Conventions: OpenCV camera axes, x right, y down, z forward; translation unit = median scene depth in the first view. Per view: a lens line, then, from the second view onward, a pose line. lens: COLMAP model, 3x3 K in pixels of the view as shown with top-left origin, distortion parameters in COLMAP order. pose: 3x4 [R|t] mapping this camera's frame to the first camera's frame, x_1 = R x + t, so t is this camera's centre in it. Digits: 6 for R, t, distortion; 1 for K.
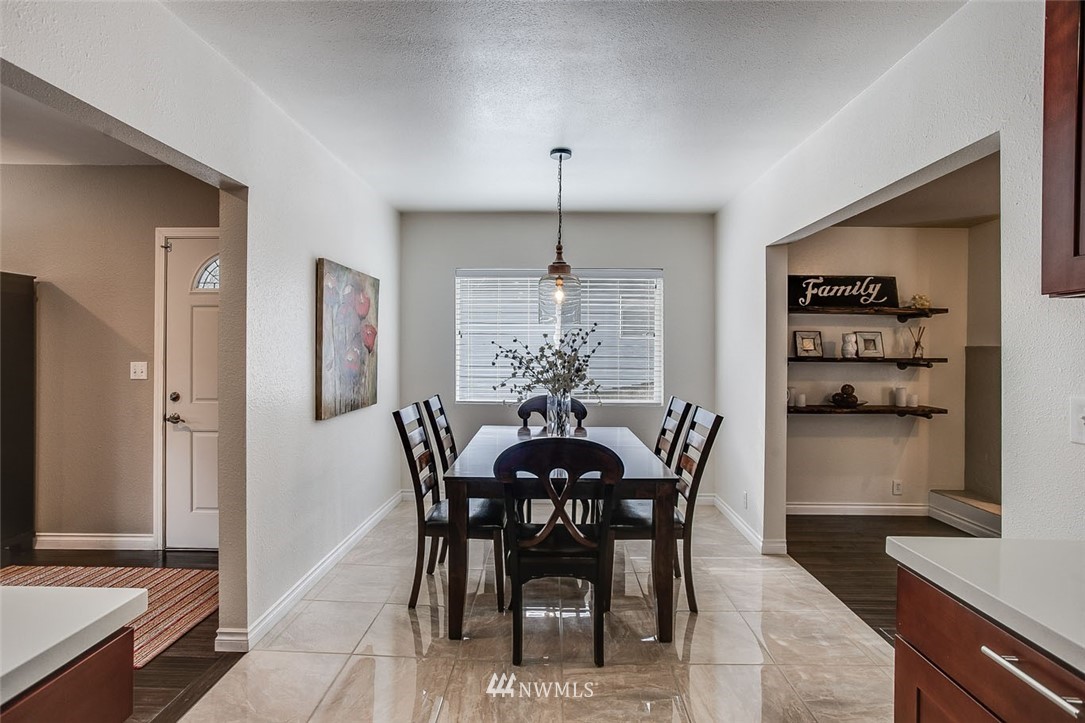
lens RADIAL K [[522.7, 0, 541.5], [0, 522.7, 353.9], [0, 0, 1]] dist [-0.048764, 0.022810]
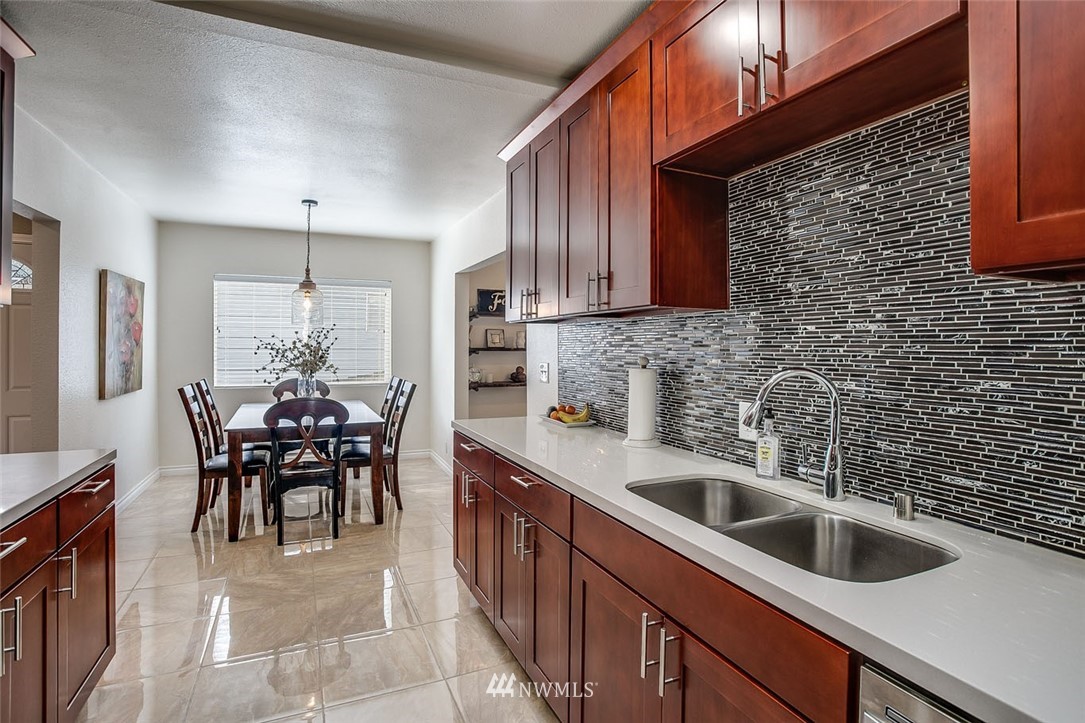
lens RADIAL K [[542.1, 0, 539.4], [0, 542.1, 341.3], [0, 0, 1]] dist [-0.076256, 0.034797]
pose [[0.902359, 0.000348, 0.430985, -0.019498], [0.003264, 0.999965, -0.007642, 0.000852], [-0.430973, 0.008303, 0.902327, -0.484015]]
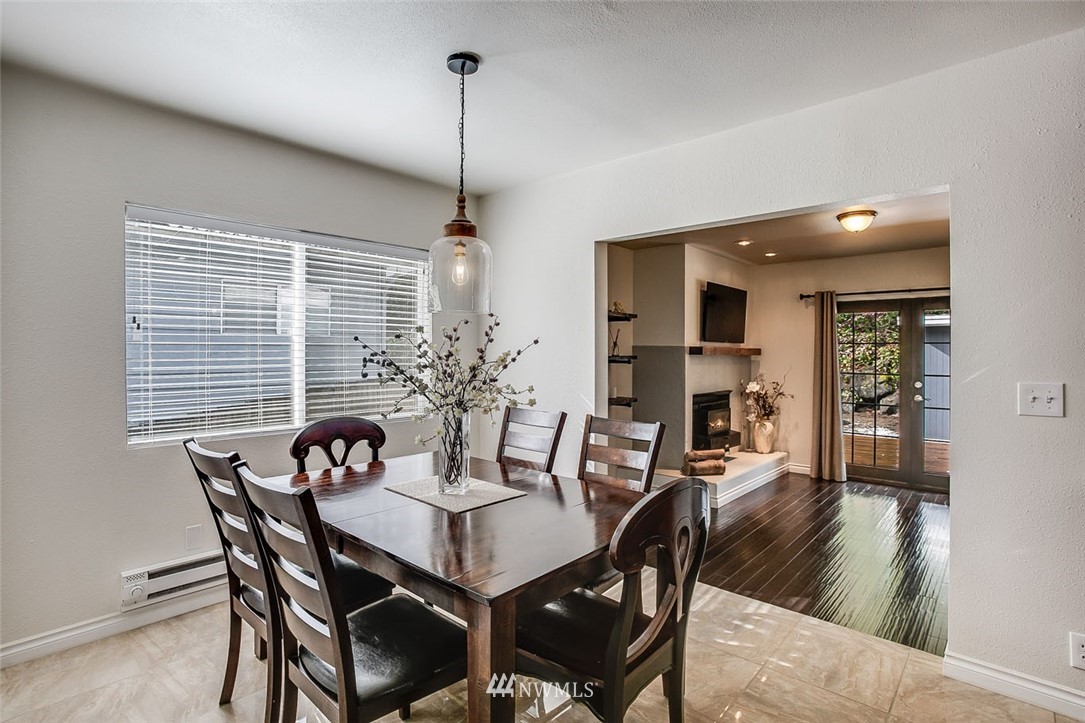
lens RADIAL K [[539.7, 0, 534.7], [0, 539.7, 354.1], [0, 0, 1]] dist [-0.066636, 0.026010]
pose [[0.651578, -0.009236, 0.758525, -0.366485], [0.005752, 0.999957, 0.007234, -0.006702], [-0.758560, -0.000350, 0.651603, 0.407195]]
